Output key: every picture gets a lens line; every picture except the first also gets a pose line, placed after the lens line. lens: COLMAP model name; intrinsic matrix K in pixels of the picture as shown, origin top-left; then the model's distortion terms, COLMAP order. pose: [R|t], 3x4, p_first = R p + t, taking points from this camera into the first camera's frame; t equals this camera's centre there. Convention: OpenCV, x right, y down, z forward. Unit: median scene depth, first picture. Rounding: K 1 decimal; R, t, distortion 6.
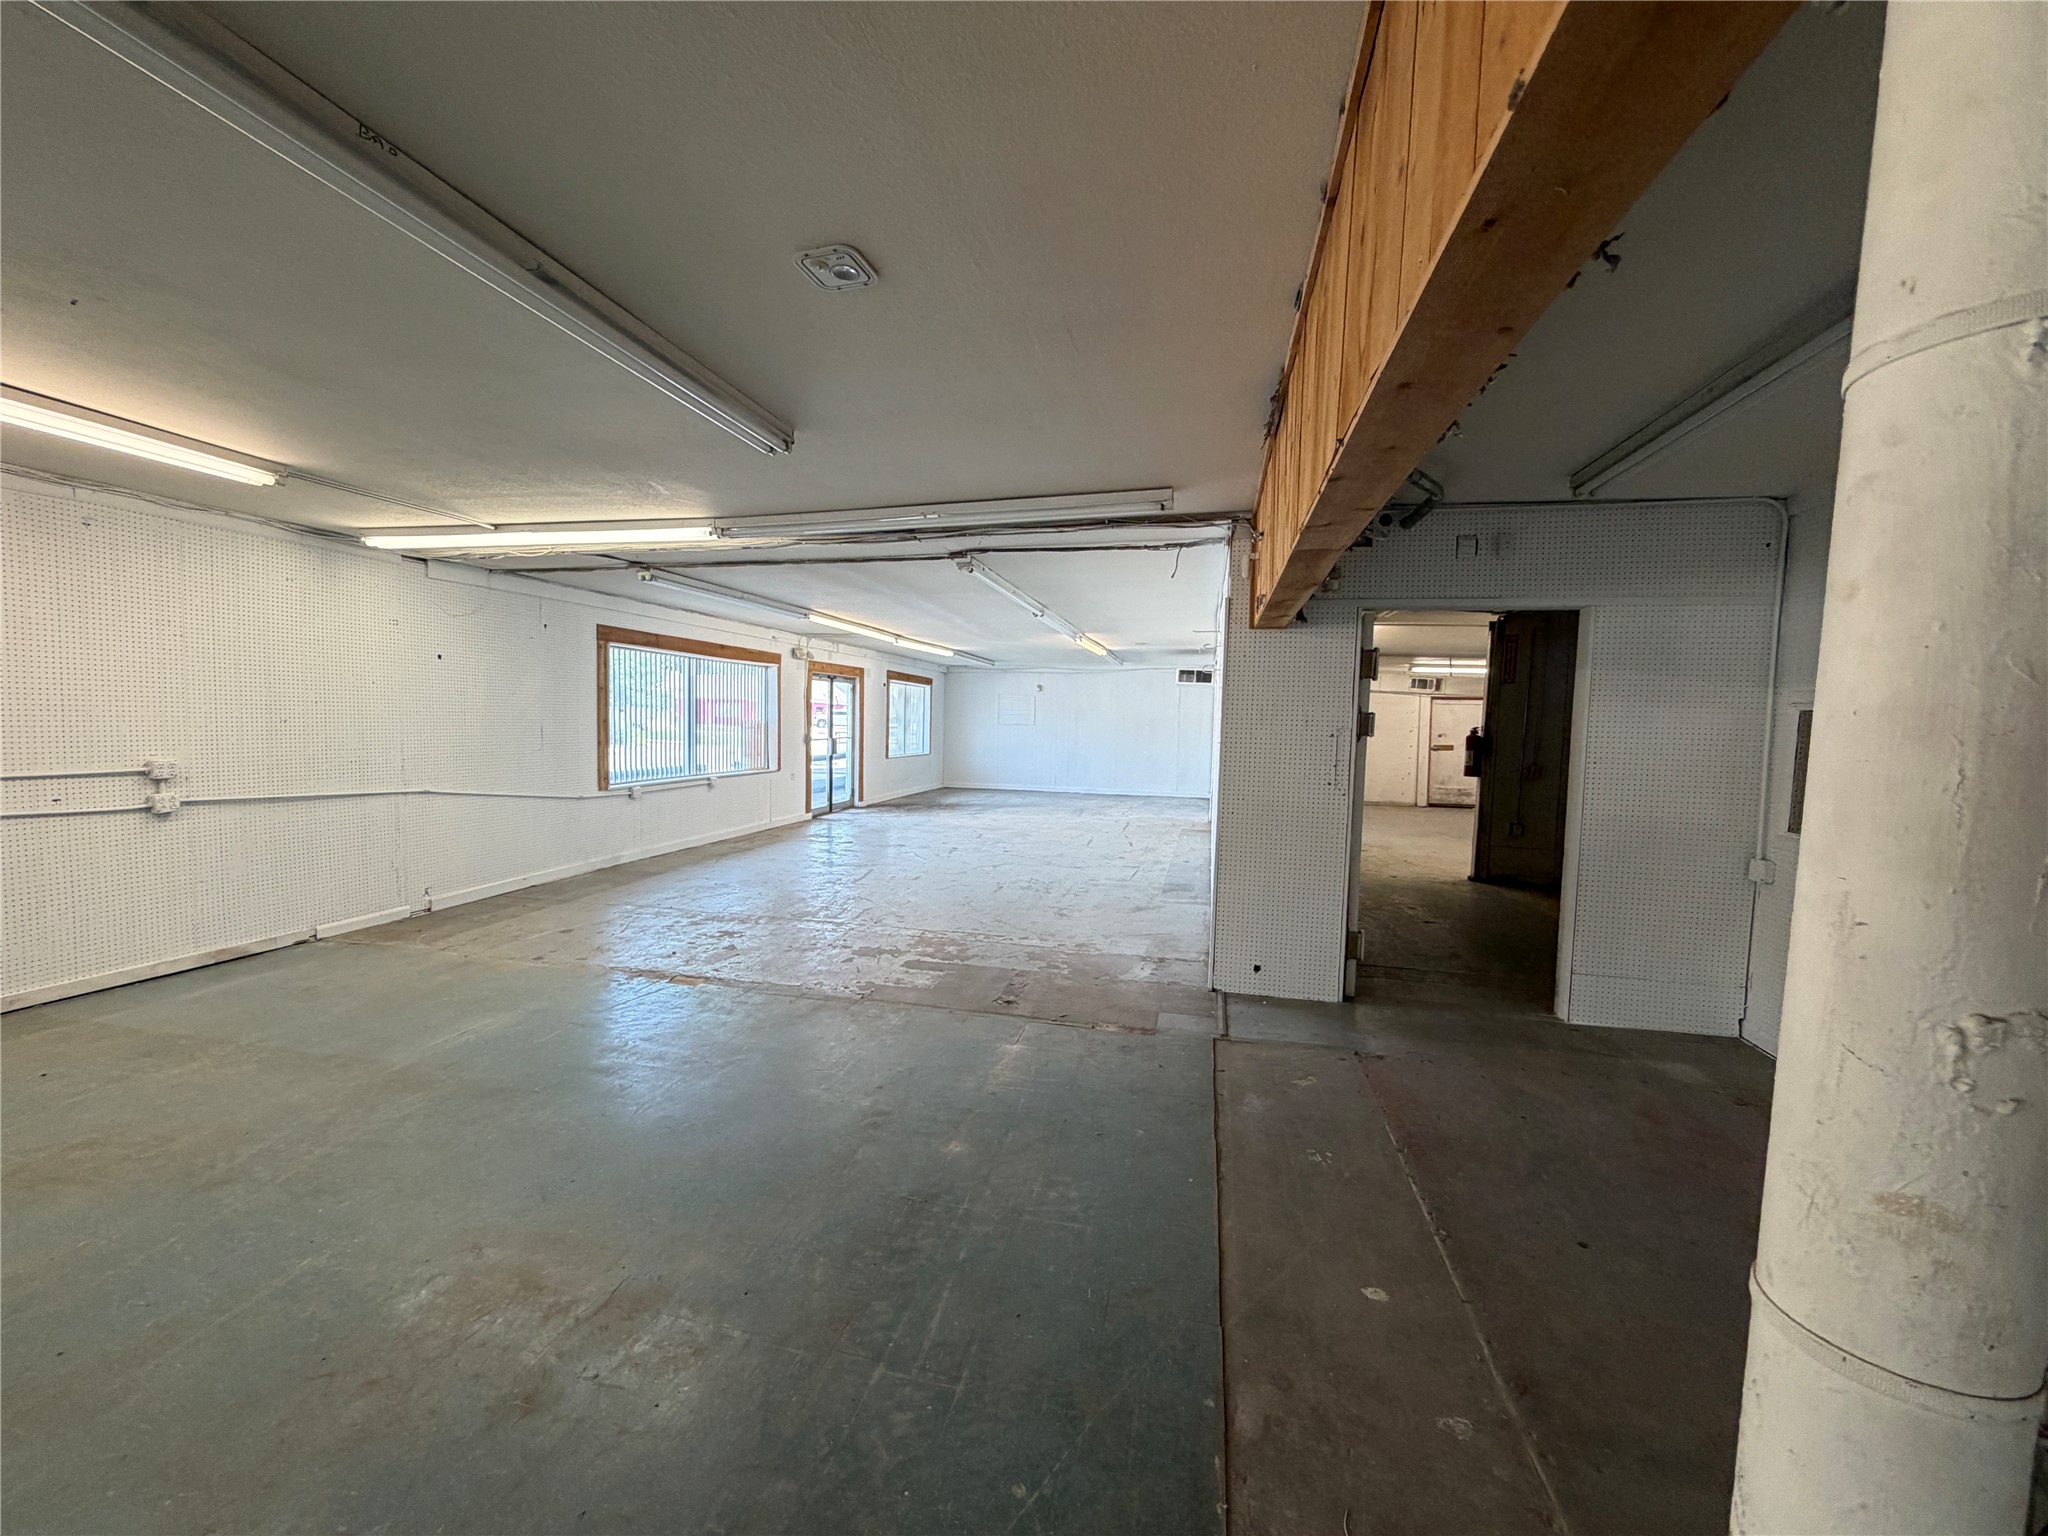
lens RADIAL K [[814.4, 0, 1022.5], [0, 814.4, 775.2], [0, 0, 1]] dist [-0.001670, -0.000157]
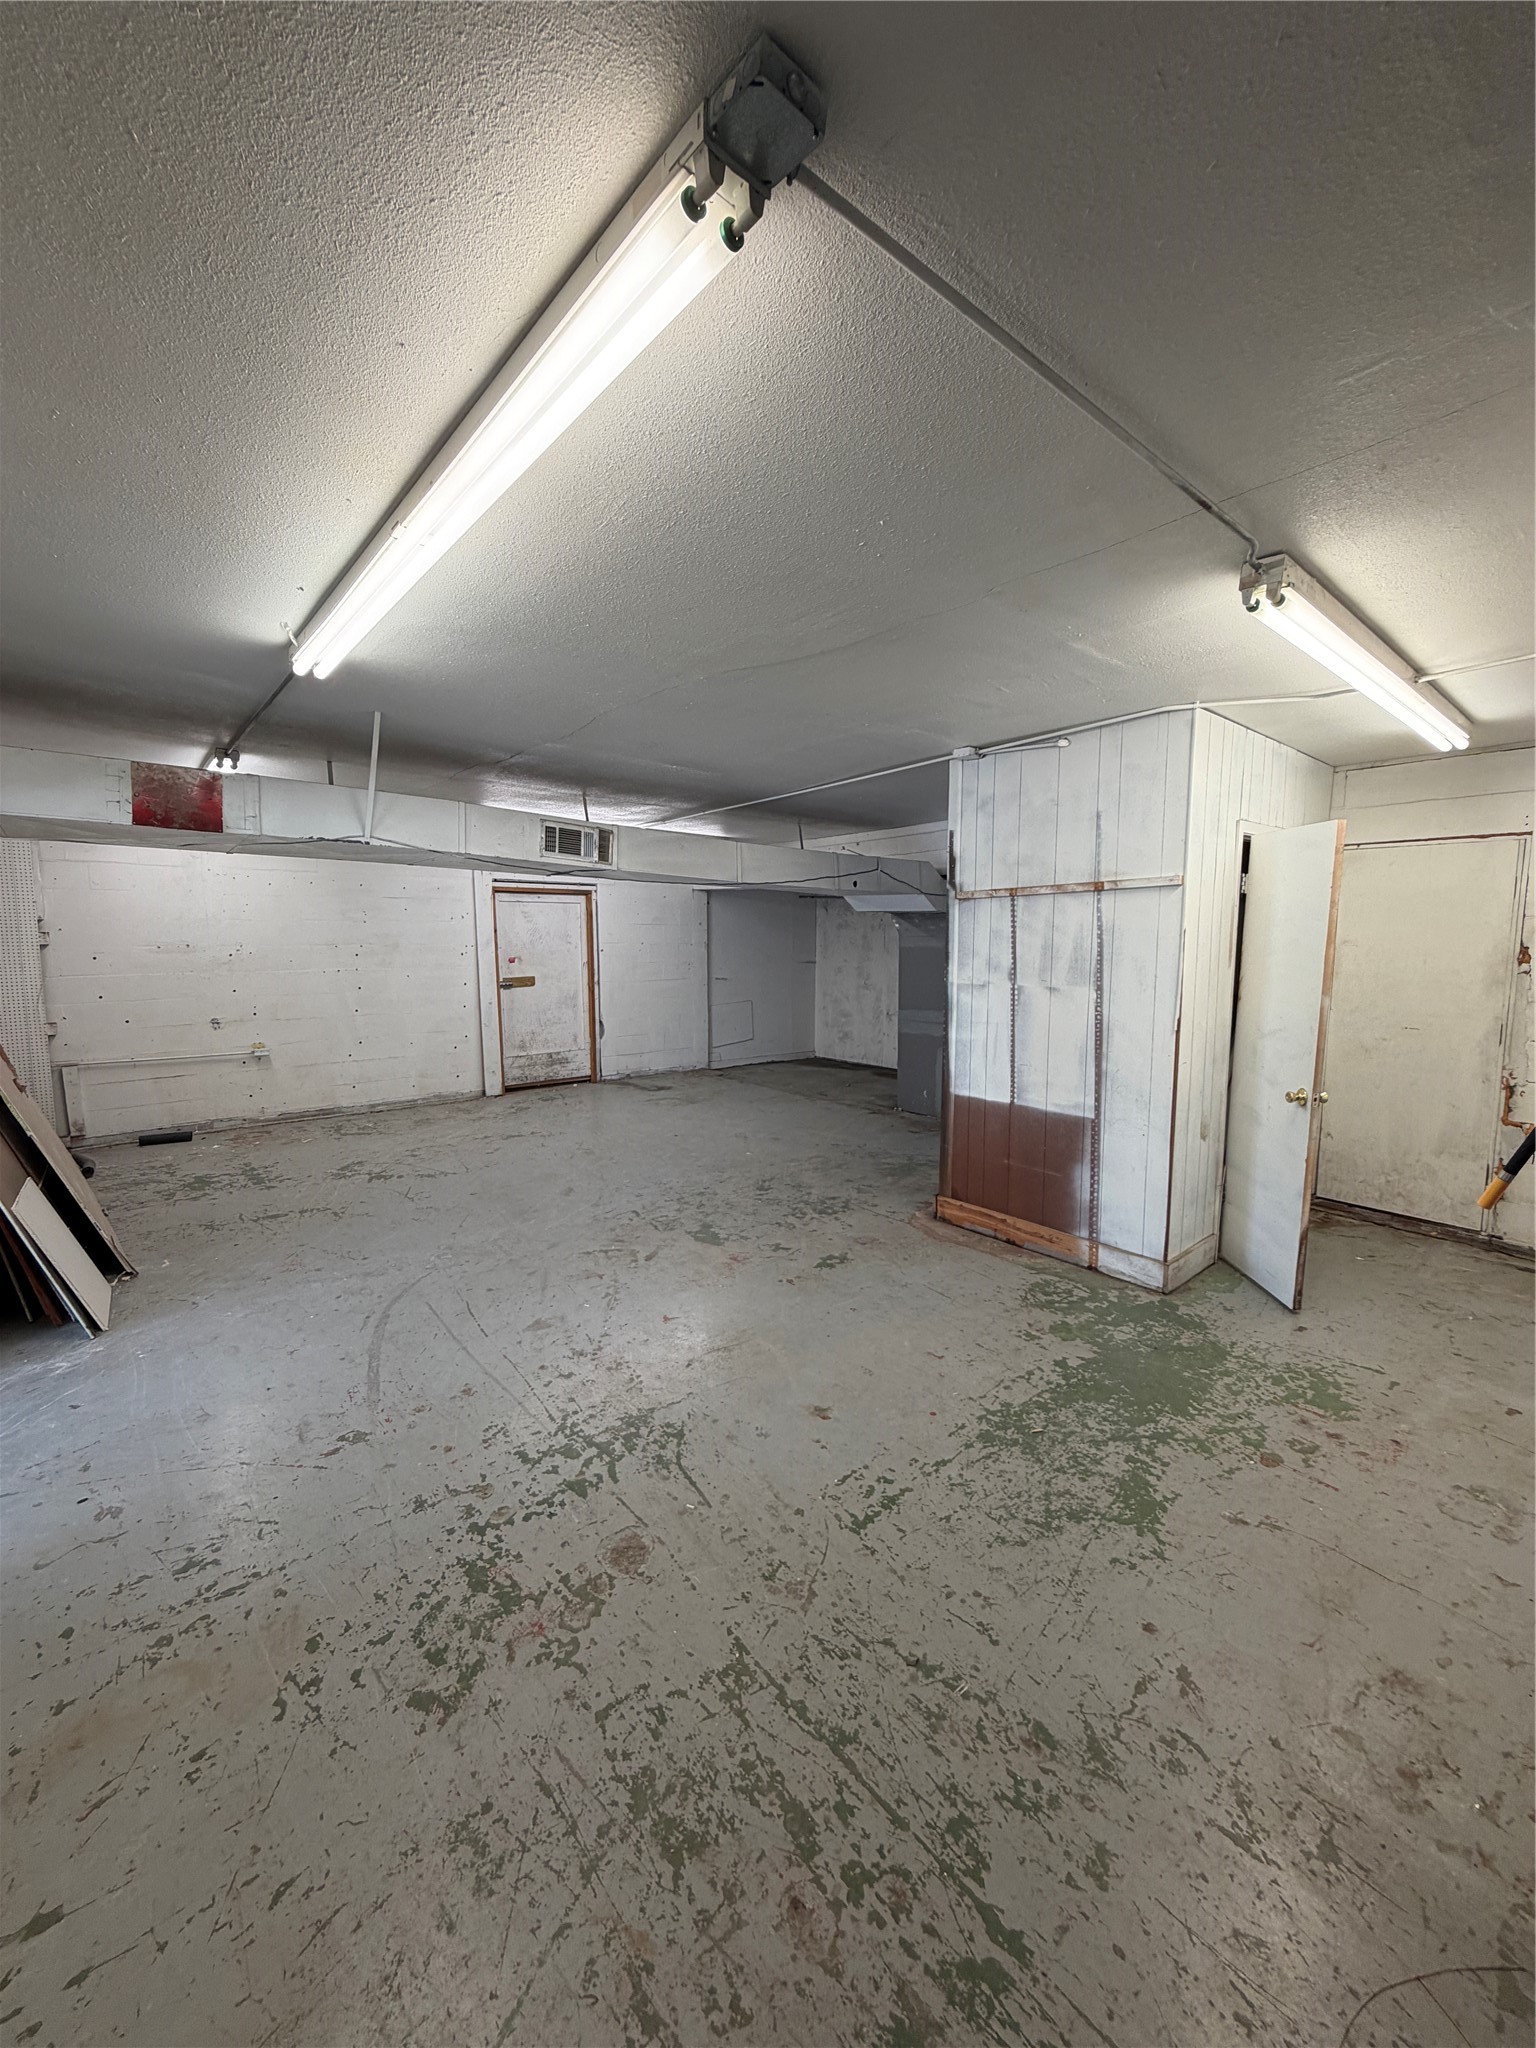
lens RADIAL K [[814.4, 0, 766.9], [0, 814.4, 1022.4], [0, 0, 1]] dist [-0.001670, -0.000157]
pose [[0.599069, -0.103885, 0.793929, 0.181918], [0.062695, 0.994589, 0.082834, -0.041563], [-0.798239, 0.000153, 0.602341, 0.540676]]
